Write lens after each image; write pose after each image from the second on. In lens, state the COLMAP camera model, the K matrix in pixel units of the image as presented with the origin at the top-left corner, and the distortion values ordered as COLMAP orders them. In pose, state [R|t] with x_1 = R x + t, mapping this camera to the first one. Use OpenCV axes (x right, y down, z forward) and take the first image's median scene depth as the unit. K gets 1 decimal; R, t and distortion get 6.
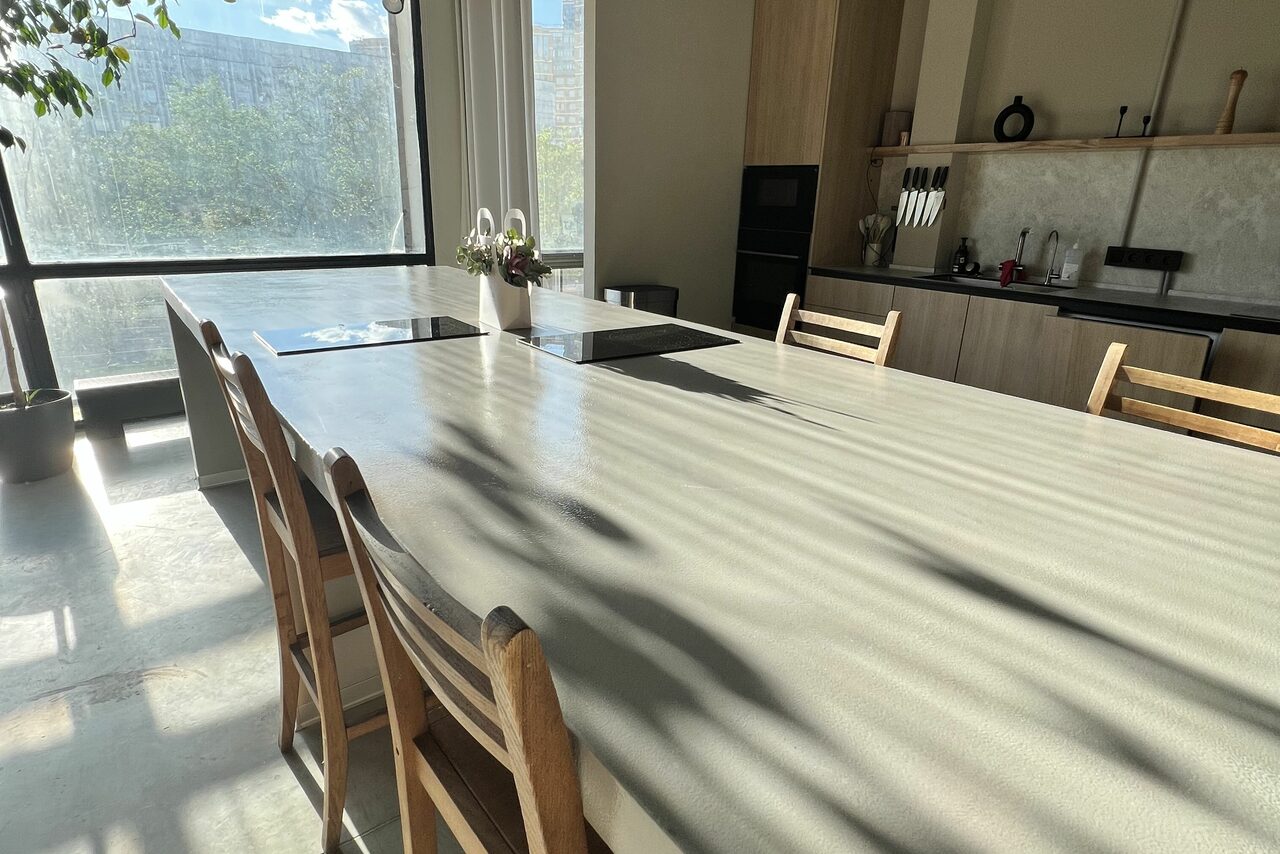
lens RADIAL K [[700.3, 0, 636.1], [0, 700.3, 432.2], [0, 0, 1]] dist [0.001302, -0.000027]
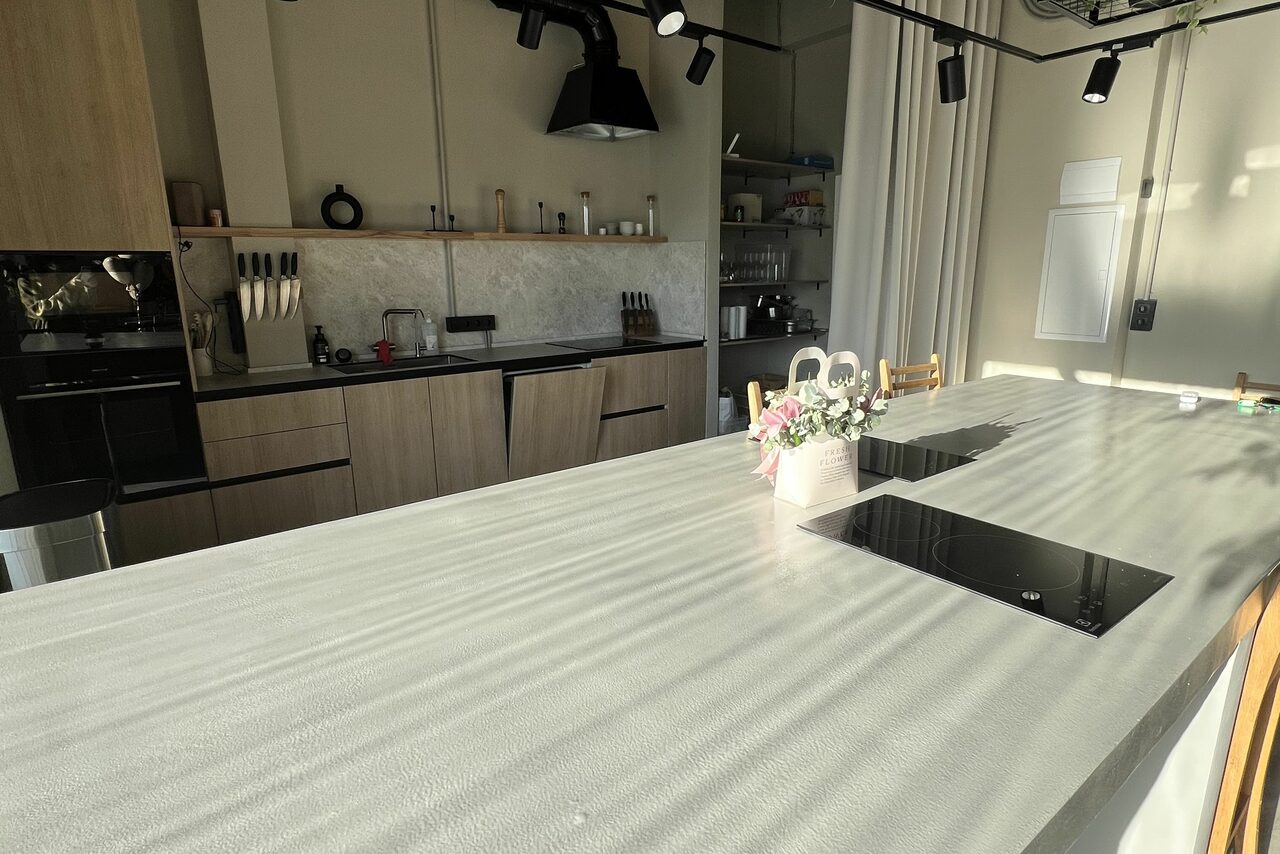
lens RADIAL K [[684.8, 0, 640.0], [0, 684.8, 427.0], [0, 0, 1]] dist [0.001793, -0.000138]
pose [[0.013551, -0.258113, 0.966020, -0.484977], [0.333838, 0.911841, 0.238954, -0.255536], [-0.942533, 0.319256, 0.098525, 0.612173]]
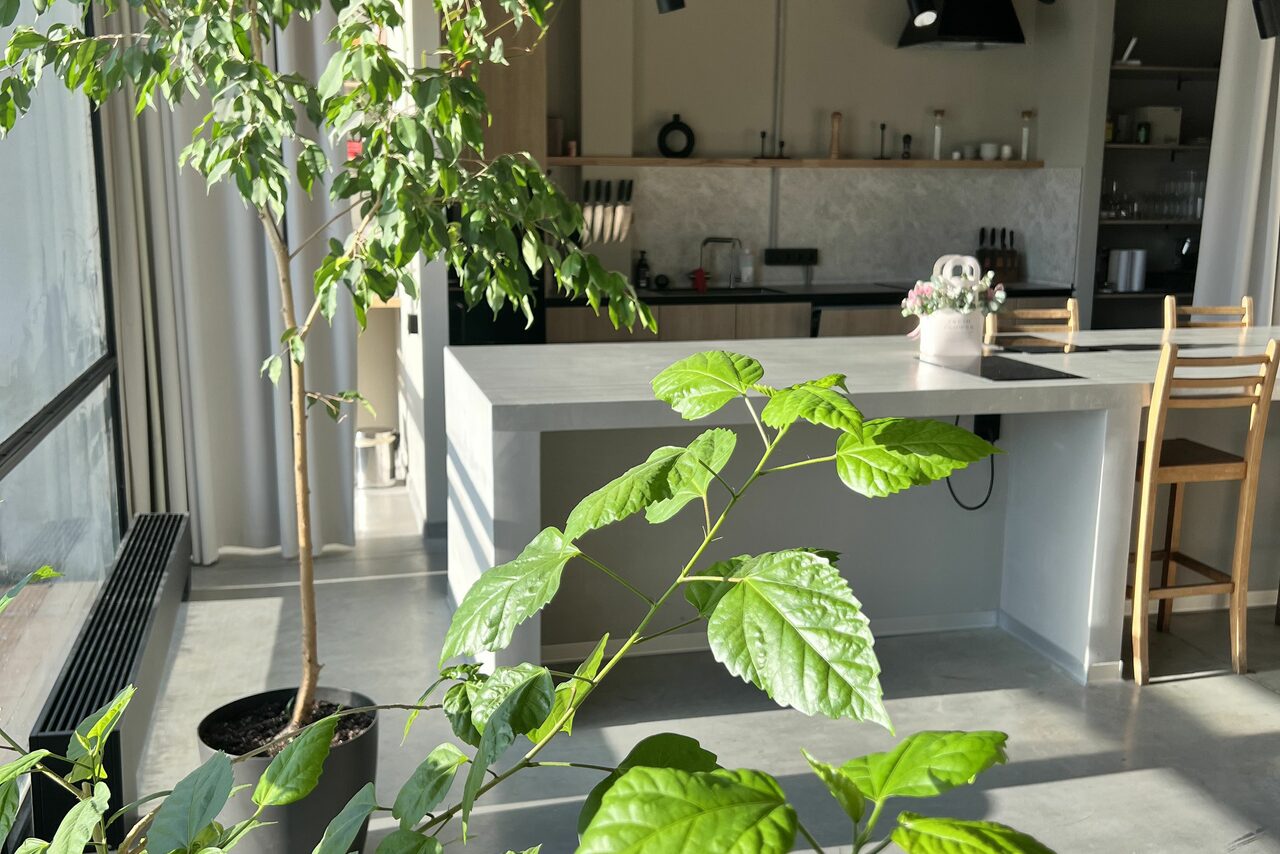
lens RADIAL K [[1279.0, 0, 640.0], [0, 1279.0, 427.0], [0, 0, 1]] dist [0.170801, -0.453823]
pose [[0.412133, -0.193095, 0.890427, -1.261244], [0.298458, 0.951976, 0.068302, -0.187973], [-0.860854, 0.237606, 0.449972, 0.303298]]
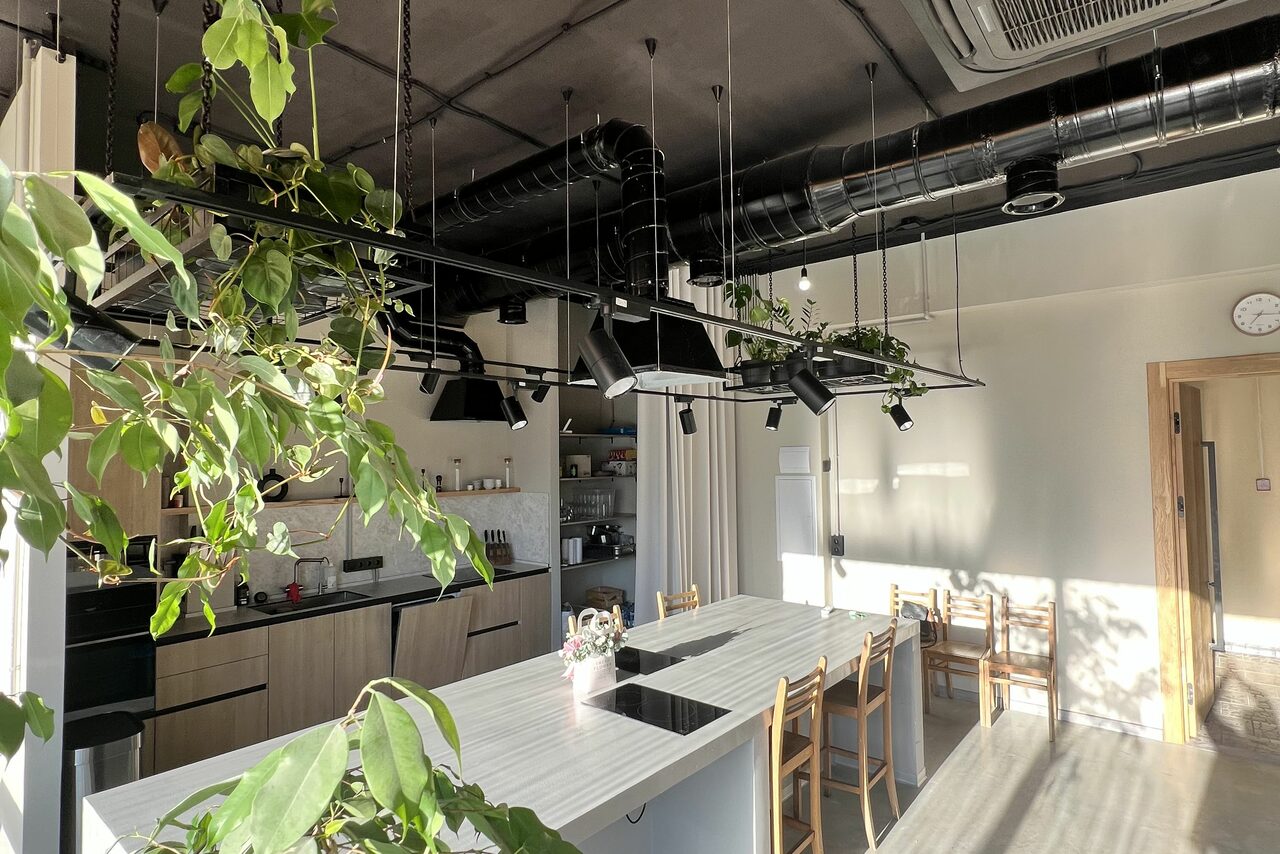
lens RADIAL K [[688.8, 0, 640.0], [0, 688.8, 427.0], [0, 0, 1]] dist [0.001833, -0.001461]
pose [[-0.193151, 0.014018, 0.981069, -0.899538], [0.326313, 0.943898, 0.050757, -0.393654], [-0.925318, 0.329939, -0.186889, 0.568899]]
